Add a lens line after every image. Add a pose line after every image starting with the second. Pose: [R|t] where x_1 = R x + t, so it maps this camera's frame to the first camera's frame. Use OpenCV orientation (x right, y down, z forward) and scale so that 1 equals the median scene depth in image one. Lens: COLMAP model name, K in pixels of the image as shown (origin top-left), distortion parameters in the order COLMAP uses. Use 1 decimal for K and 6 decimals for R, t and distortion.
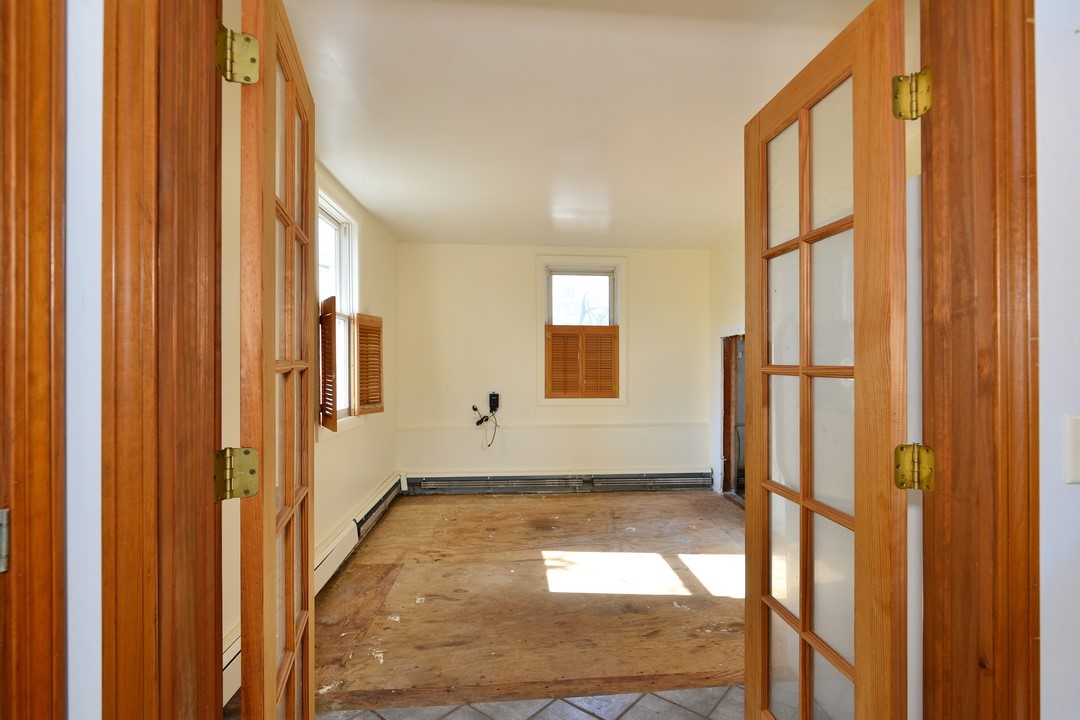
lens RADIAL K [[505.6, 0, 537.6], [0, 505.6, 360.9], [0, 0, 1]] dist [-0.027240, 0.004922]
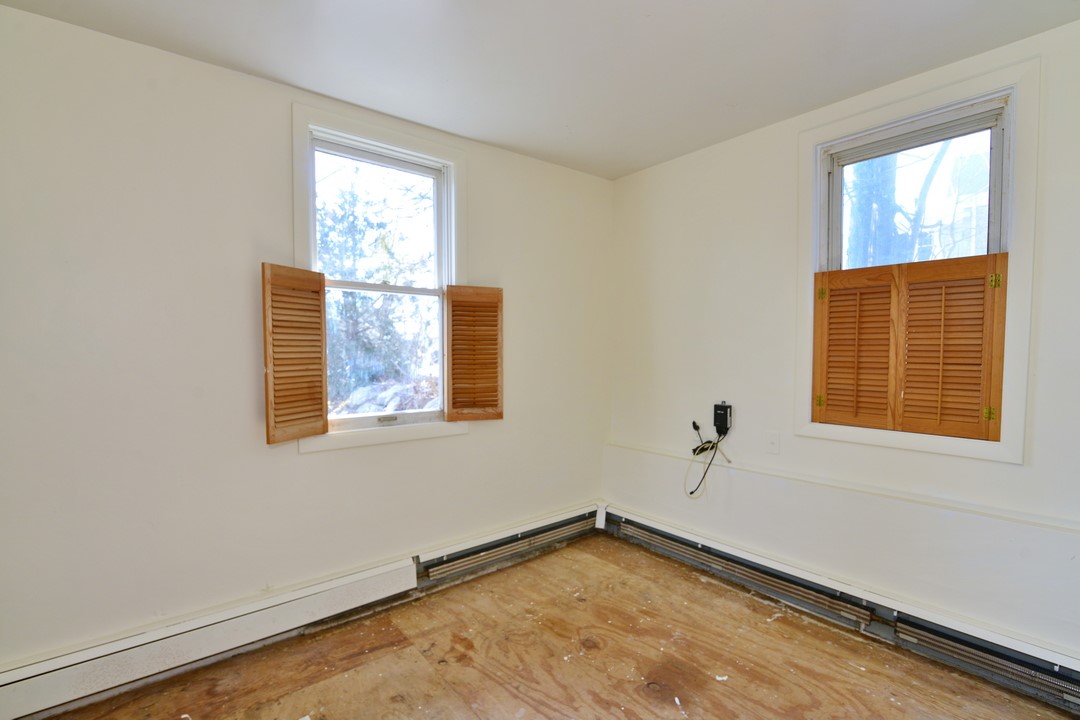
lens RADIAL K [[505.6, 0, 565.0], [0, 505.6, 377.7], [0, 0, 1]] dist [-0.027240, 0.004922]
pose [[0.604355, 0.039304, -0.795745, 0.287582], [0.006891, 0.998487, 0.054552, 0.002292], [0.796685, -0.038452, 0.603170, 0.563564]]
